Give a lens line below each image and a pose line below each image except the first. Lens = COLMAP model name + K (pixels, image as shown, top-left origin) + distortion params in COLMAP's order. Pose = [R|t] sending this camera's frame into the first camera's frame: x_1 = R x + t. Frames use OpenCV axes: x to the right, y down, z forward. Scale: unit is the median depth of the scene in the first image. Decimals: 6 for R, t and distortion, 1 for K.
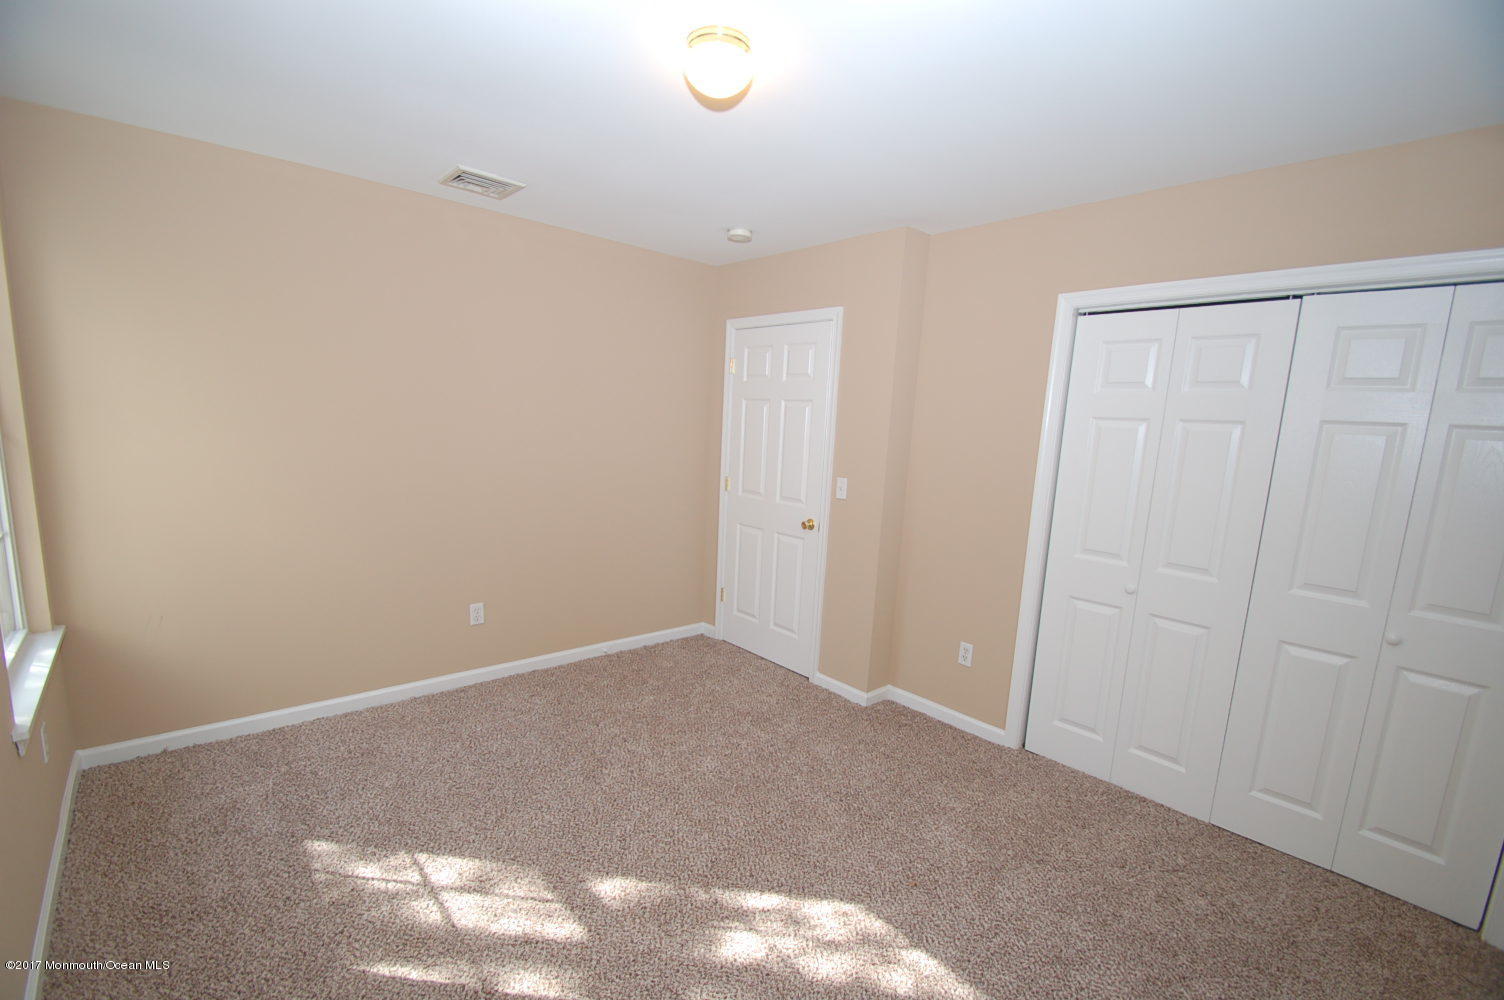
lens RADIAL K [[656.5, 0, 749.7], [0, 656.5, 532.3], [0, 0, 1]] dist [-0.000402, -0.000265]
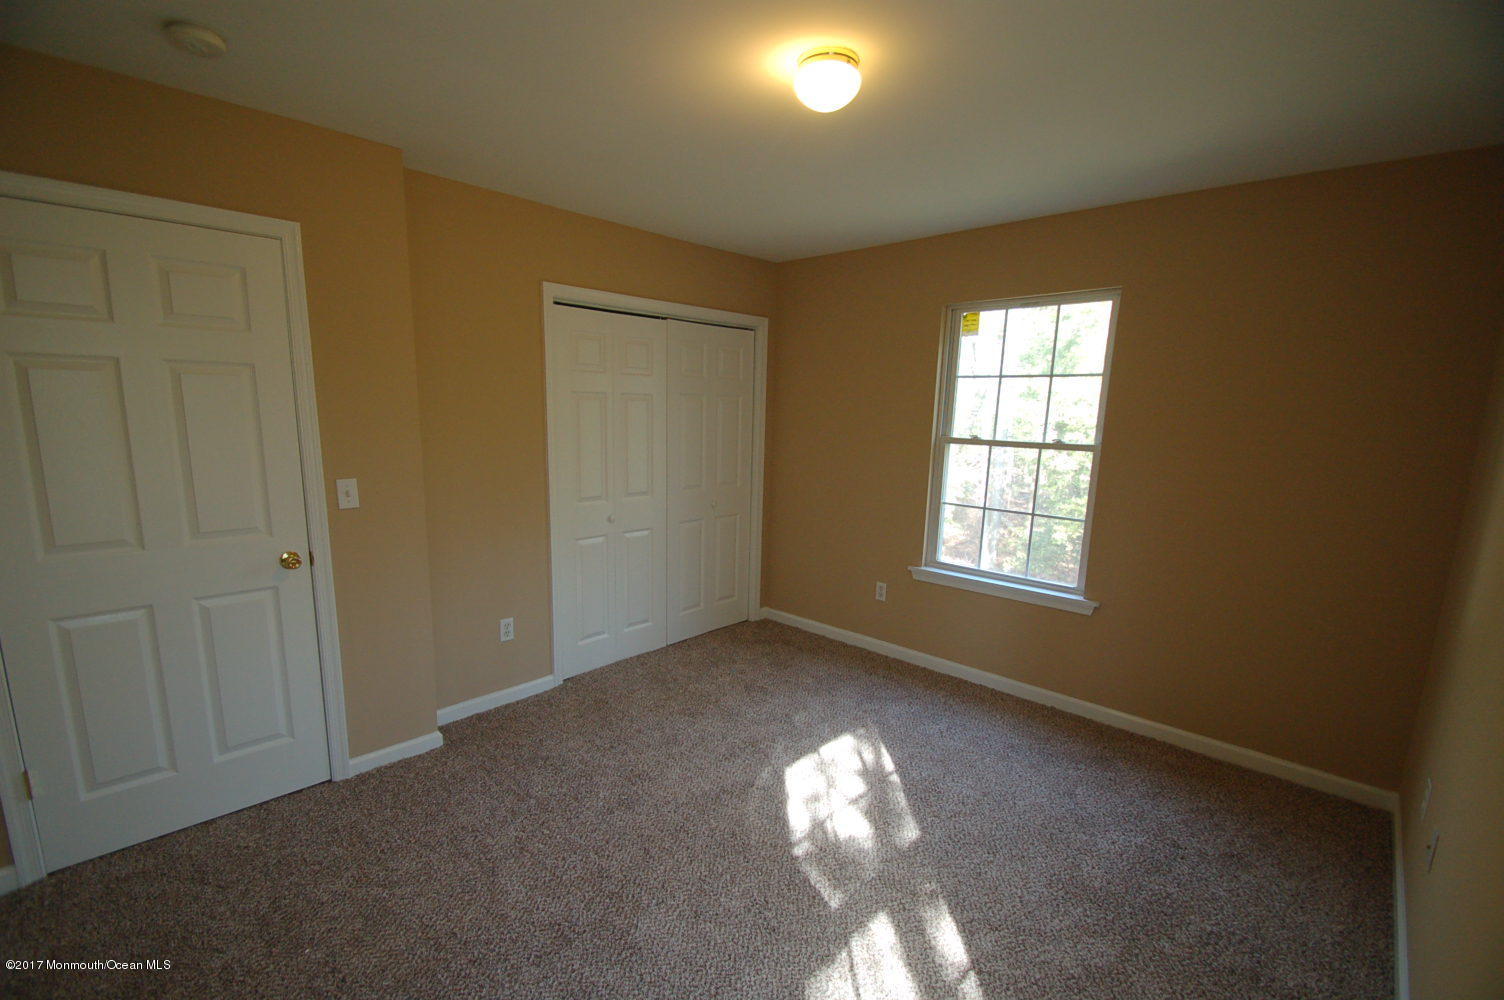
lens RADIAL K [[643.5, 0, 742.6], [0, 643.5, 529.2], [0, 0, 1]] dist [-0.029289, -0.000017]
pose [[-0.080238, -0.226913, 0.970604, -0.725638], [0.146423, 0.960497, 0.236655, -0.165758], [-0.985963, 0.161107, -0.043844, 0.785206]]
